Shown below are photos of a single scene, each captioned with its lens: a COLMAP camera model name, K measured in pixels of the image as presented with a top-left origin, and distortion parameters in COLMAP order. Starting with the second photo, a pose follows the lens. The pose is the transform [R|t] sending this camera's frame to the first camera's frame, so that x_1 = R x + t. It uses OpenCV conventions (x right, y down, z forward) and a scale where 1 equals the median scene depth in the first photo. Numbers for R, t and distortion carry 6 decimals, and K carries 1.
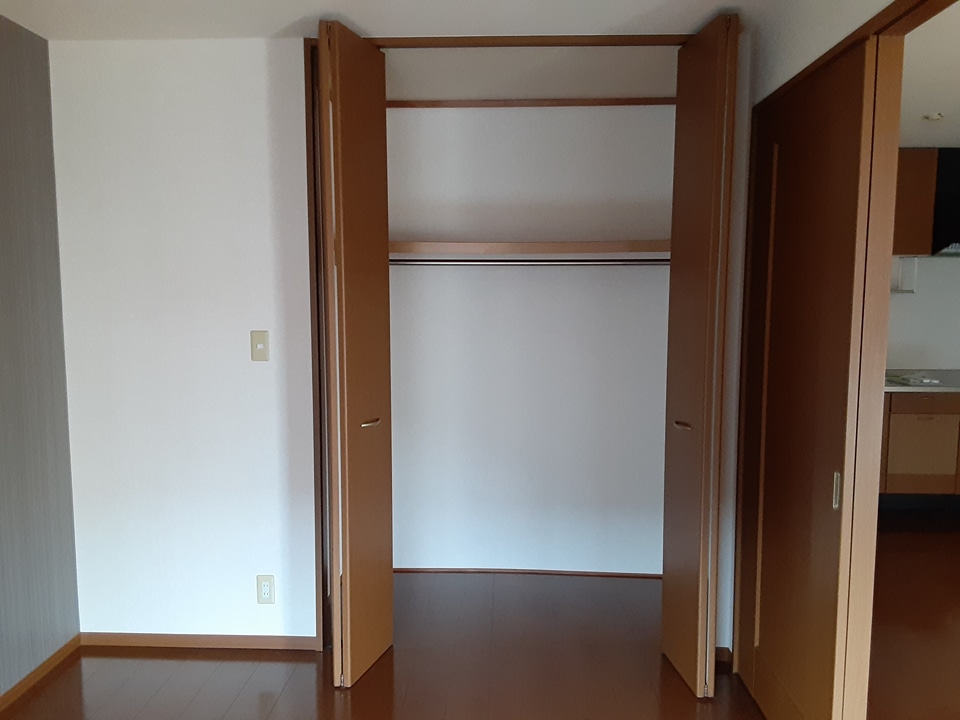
lens RADIAL K [[768.9, 0, 474.1], [0, 768.9, 374.4], [0, 0, 1]] dist [0.112066, -0.170373]
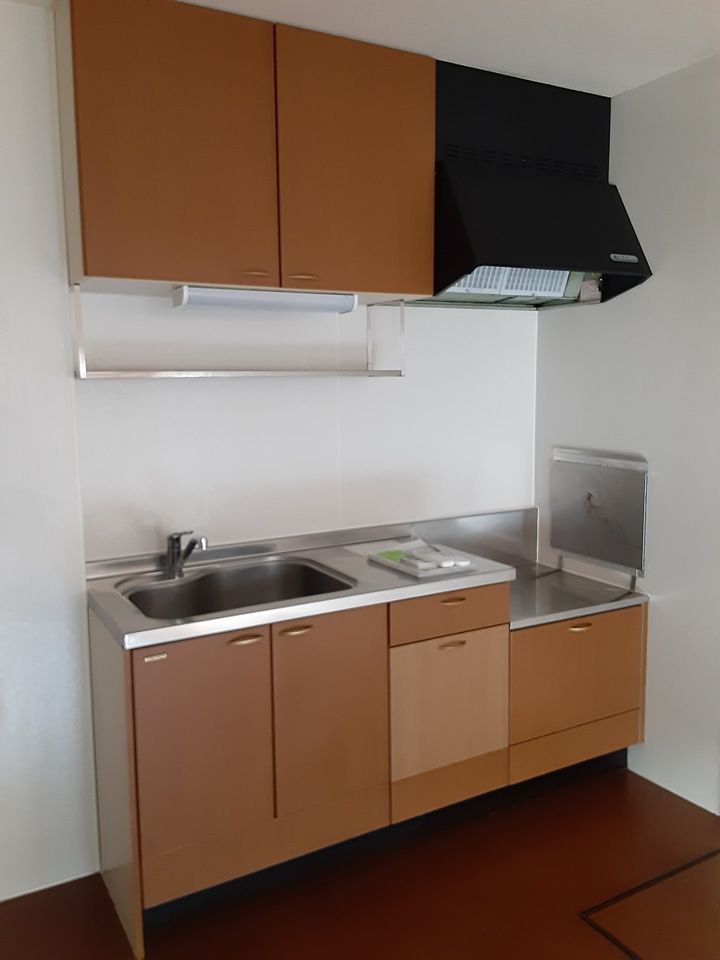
lens RADIAL K [[768.9, 0, 358.8], [0, 768.9, 467.9], [0, 0, 1]] dist [0.112066, -0.170373]
pose [[0.848008, -0.076507, 0.524432, 0.463800], [0.070388, 0.997018, 0.031634, -0.105569], [-0.525288, 0.010088, 0.850865, 0.998913]]
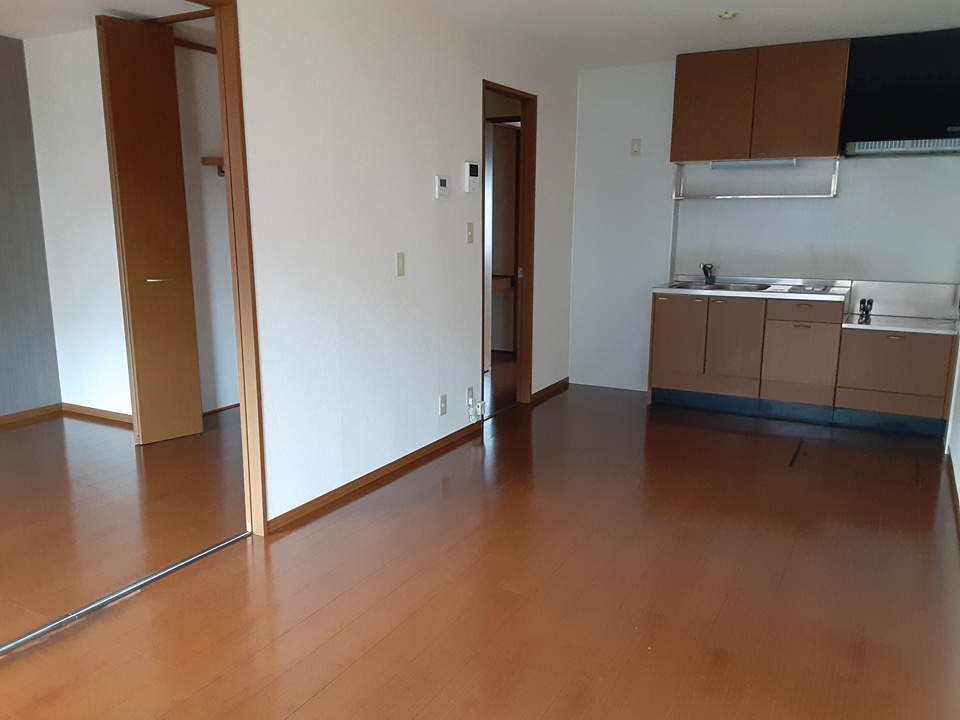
lens RADIAL K [[768.9, 0, 474.1], [0, 768.9, 374.4], [0, 0, 1]] dist [0.112066, -0.170373]
pose [[0.895907, 0.089144, -0.435206, 1.002558], [-0.048251, 0.993391, 0.104149, 0.053254], [0.441614, -0.072309, 0.894287, -0.102783]]
